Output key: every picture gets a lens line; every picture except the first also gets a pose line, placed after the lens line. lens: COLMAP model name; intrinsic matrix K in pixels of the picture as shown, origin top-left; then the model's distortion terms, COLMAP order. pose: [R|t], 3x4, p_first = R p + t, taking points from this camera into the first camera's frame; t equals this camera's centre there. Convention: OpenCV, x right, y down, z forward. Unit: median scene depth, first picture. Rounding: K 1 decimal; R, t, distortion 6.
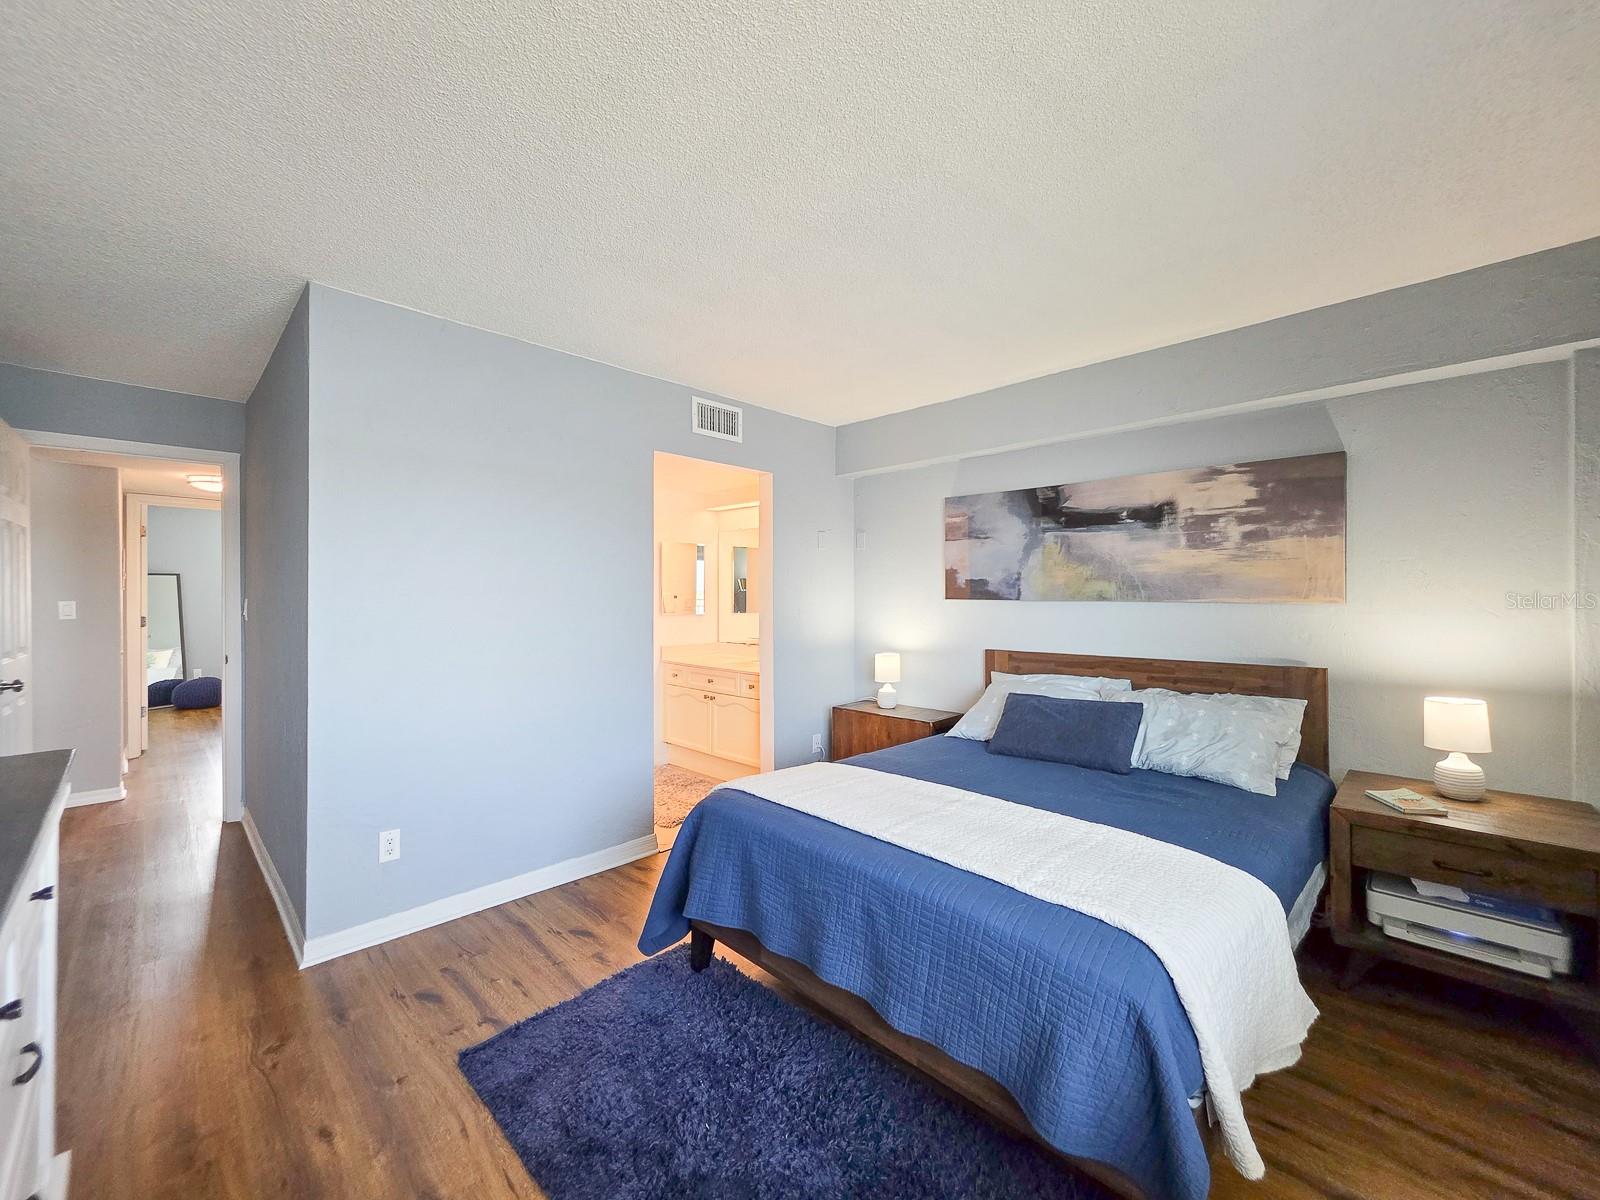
lens RADIAL K [[648.5, 0, 799.4], [0, 648.5, 595.0], [0, 0, 1]] dist [-0.003530, 0.000854]
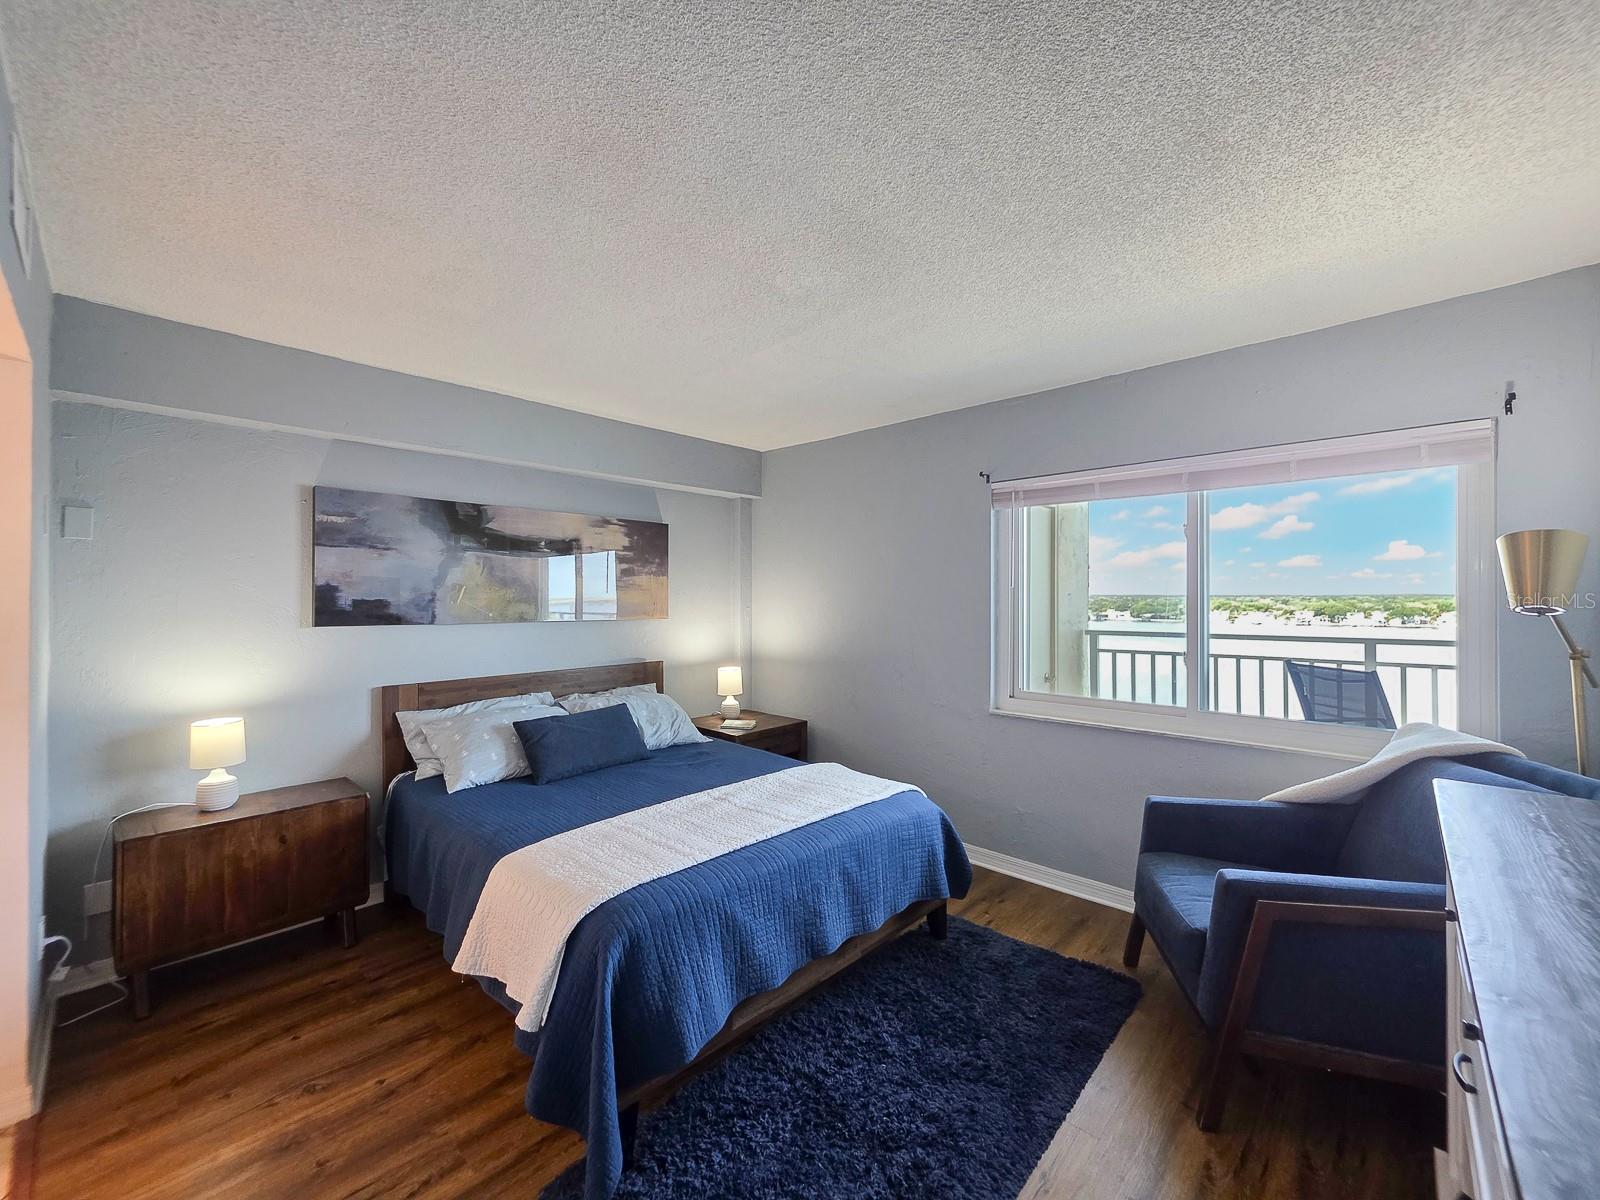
lens RADIAL K [[648.5, 0, 801.2], [0, 648.5, 588.2], [0, 0, 1]] dist [-0.003530, 0.000854]
pose [[-0.036602, 0.020672, 0.999116, -0.598782], [0.002618, 0.999785, -0.020590, -0.023296], [-0.999326, 0.001862, -0.036649, 0.571175]]
